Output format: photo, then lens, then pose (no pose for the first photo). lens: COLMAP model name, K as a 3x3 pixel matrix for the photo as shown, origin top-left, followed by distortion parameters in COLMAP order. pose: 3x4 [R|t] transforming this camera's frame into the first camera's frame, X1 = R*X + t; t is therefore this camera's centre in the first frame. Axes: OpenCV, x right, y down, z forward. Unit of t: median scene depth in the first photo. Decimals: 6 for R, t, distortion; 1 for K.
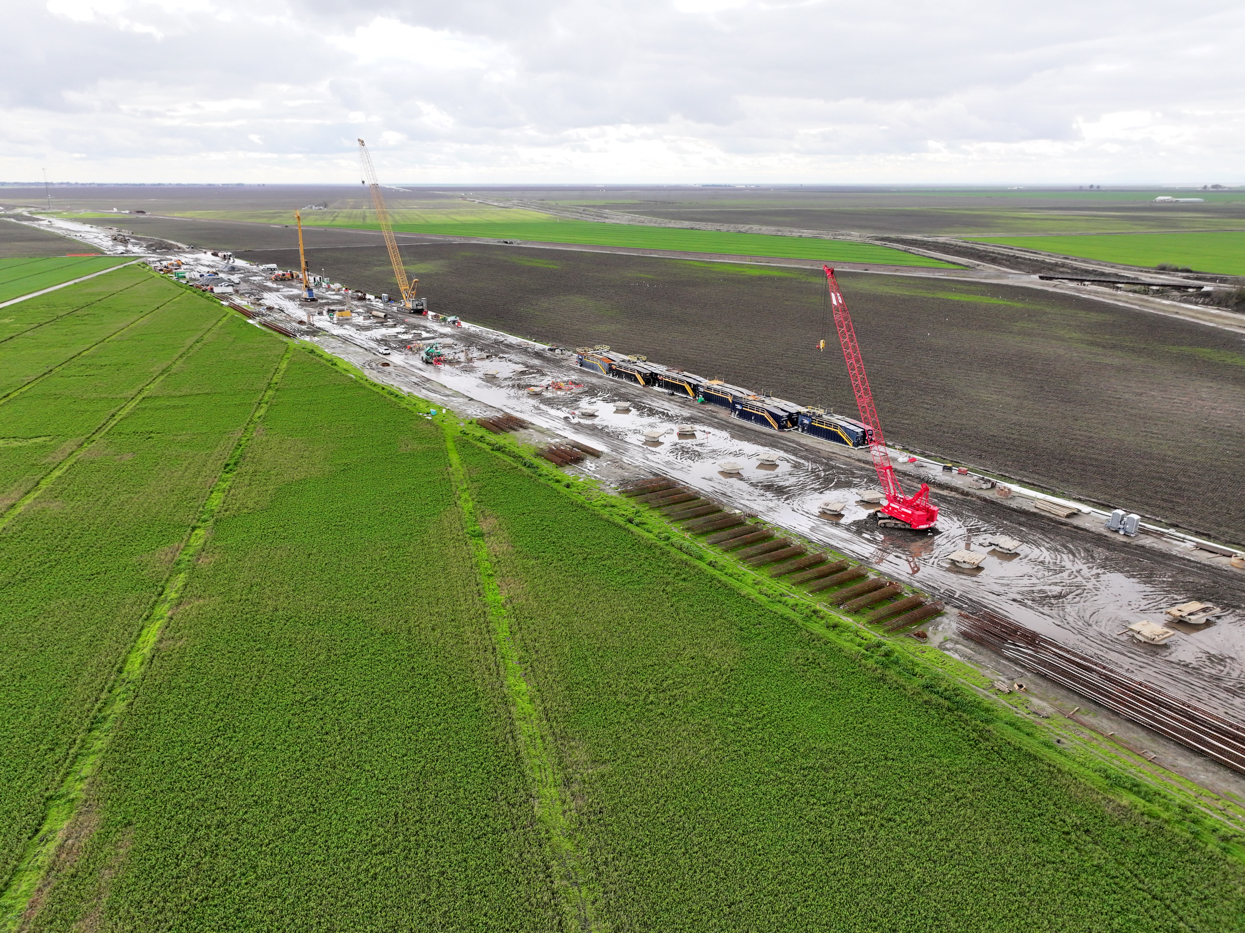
lens RADIAL K [[878.1, 0, 622.5], [0, 878.1, 466.5], [0, 0, 1]] dist [0.001393, 0.010584]
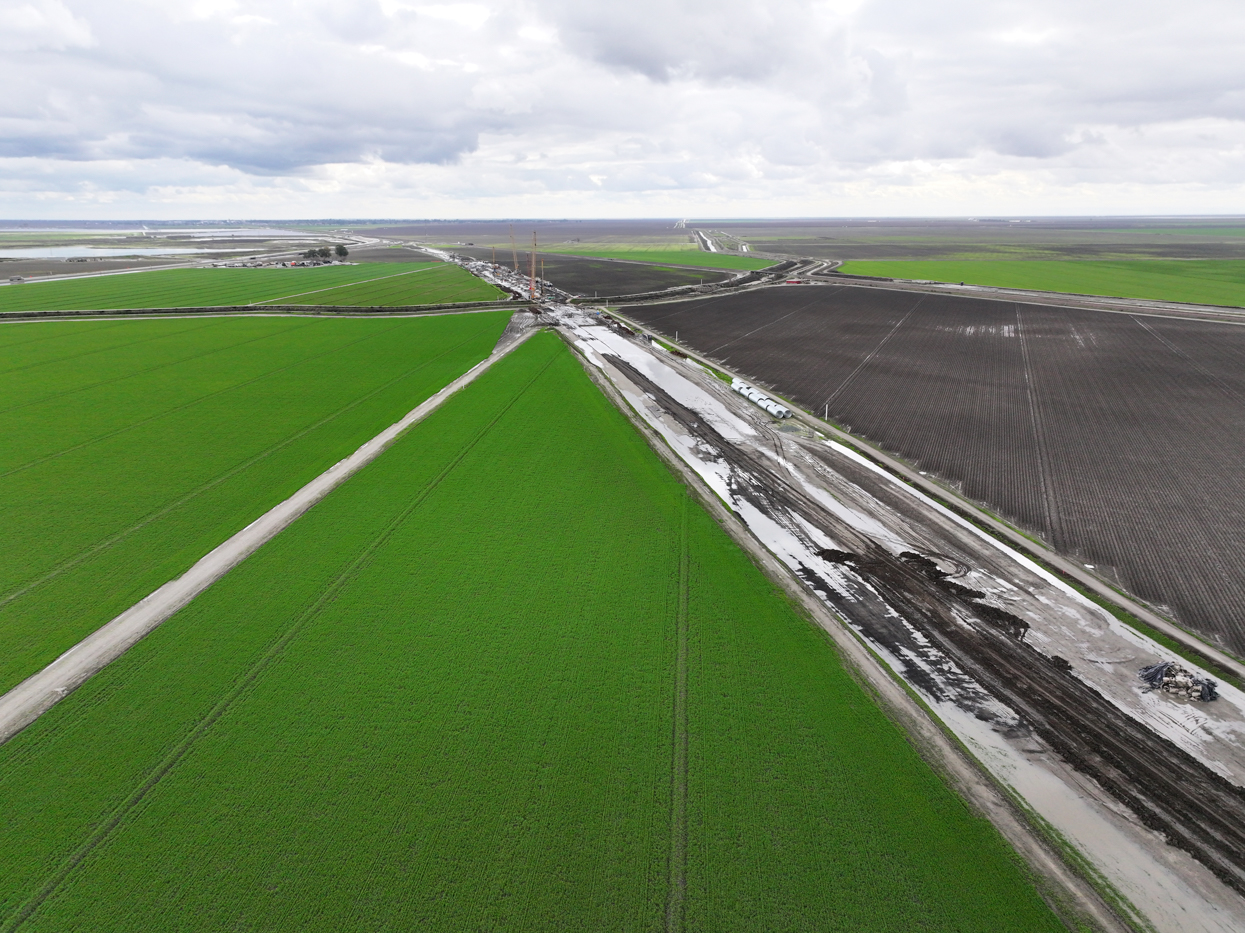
lens RADIAL K [[878.1, 0, 622.5], [0, 878.1, 466.5], [0, 0, 1]] dist [0.001393, 0.010584]
pose [[0.940349, 0.090260, -0.328021, 0.222290], [-0.102198, 0.994577, -0.019304, 0.097798], [0.324499, 0.051675, 0.944473, -0.337554]]
